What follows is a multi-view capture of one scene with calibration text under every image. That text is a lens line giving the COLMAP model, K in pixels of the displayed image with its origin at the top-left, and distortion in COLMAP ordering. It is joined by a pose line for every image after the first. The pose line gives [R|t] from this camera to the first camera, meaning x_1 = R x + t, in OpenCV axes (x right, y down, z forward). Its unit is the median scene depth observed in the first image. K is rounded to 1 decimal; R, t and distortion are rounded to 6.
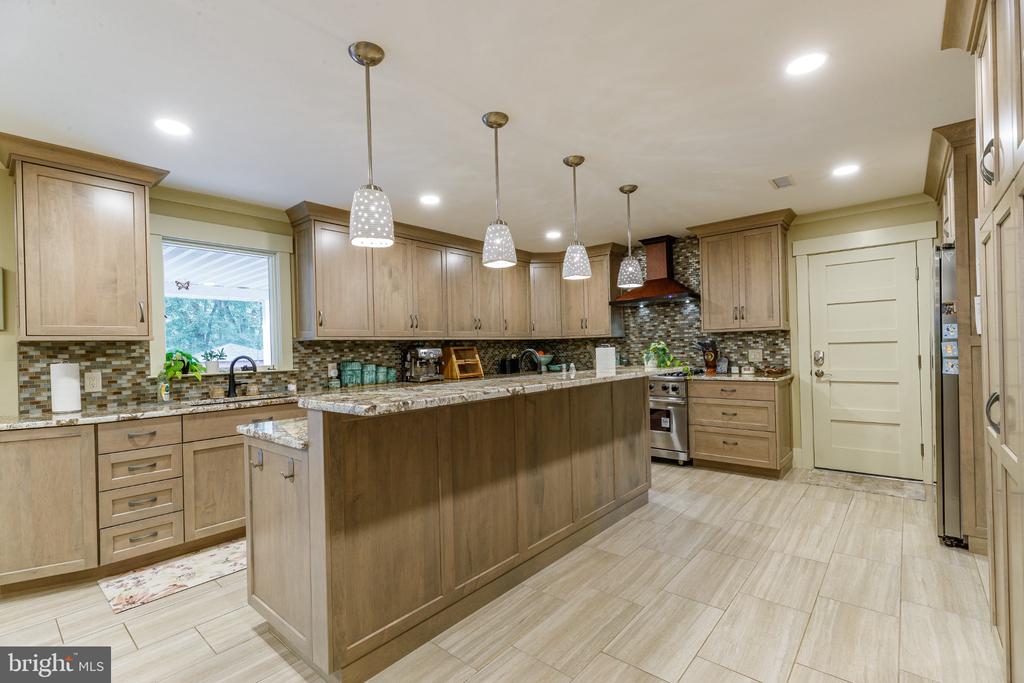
lens RADIAL K [[459.6, 0, 507.6], [0, 459.6, 347.7], [0, 0, 1]] dist [0.004651, 0.000317]
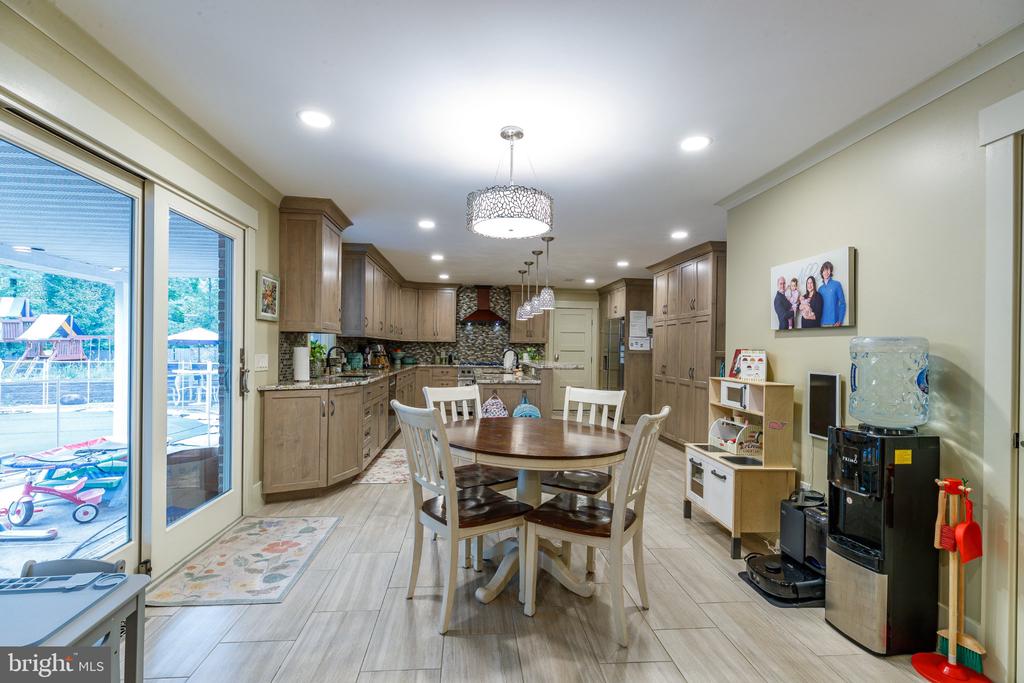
lens RADIAL K [[459.6, 0, 507.6], [0, 459.6, 347.7], [0, 0, 1]] dist [0.004651, 0.000317]
pose [[0.694813, 0.038684, 0.718149, -1.059580], [-0.034599, 0.999194, -0.020348, 0.029027], [-0.718358, -0.010710, 0.695591, -0.316984]]
